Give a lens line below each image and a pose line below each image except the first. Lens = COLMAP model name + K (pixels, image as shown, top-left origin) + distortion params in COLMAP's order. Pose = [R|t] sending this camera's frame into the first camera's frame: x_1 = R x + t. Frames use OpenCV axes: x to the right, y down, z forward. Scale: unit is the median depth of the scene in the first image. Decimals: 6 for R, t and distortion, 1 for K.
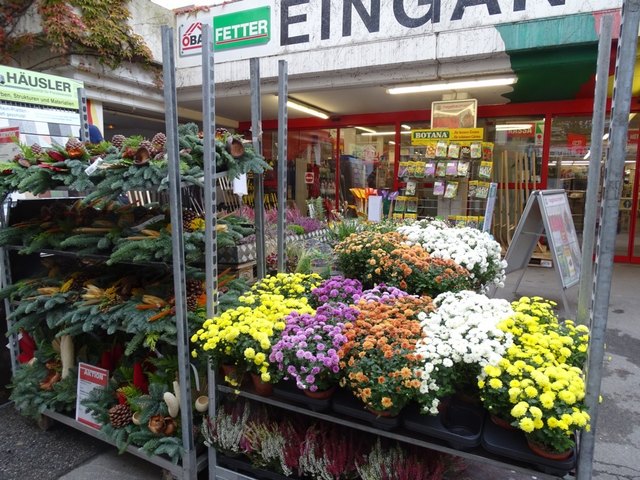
lens RADIAL K [[459.9, 0, 318.5], [0, 459.9, 237.0], [0, 0, 1]] dist [0.007321, -0.001950]
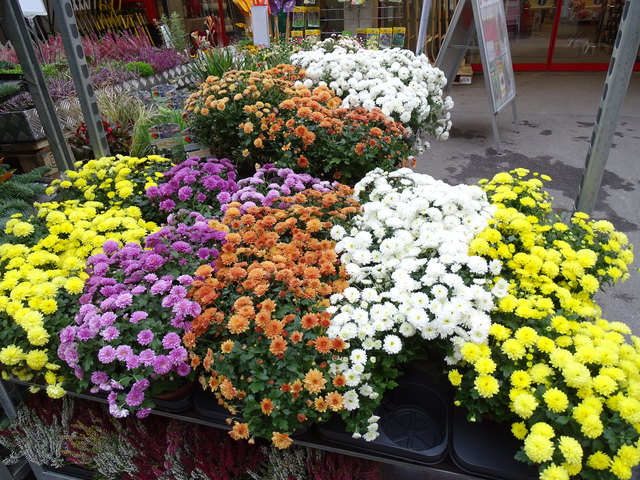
lens RADIAL K [[459.9, 0, 318.5], [0, 459.9, 237.0], [0, 0, 1]] dist [0.007321, -0.001950]
pose [[0.977101, -0.140554, 0.159743, 0.107738], [0.073672, 0.927805, 0.365719, -0.027284], [-0.199614, -0.345576, 0.916914, 0.469443]]
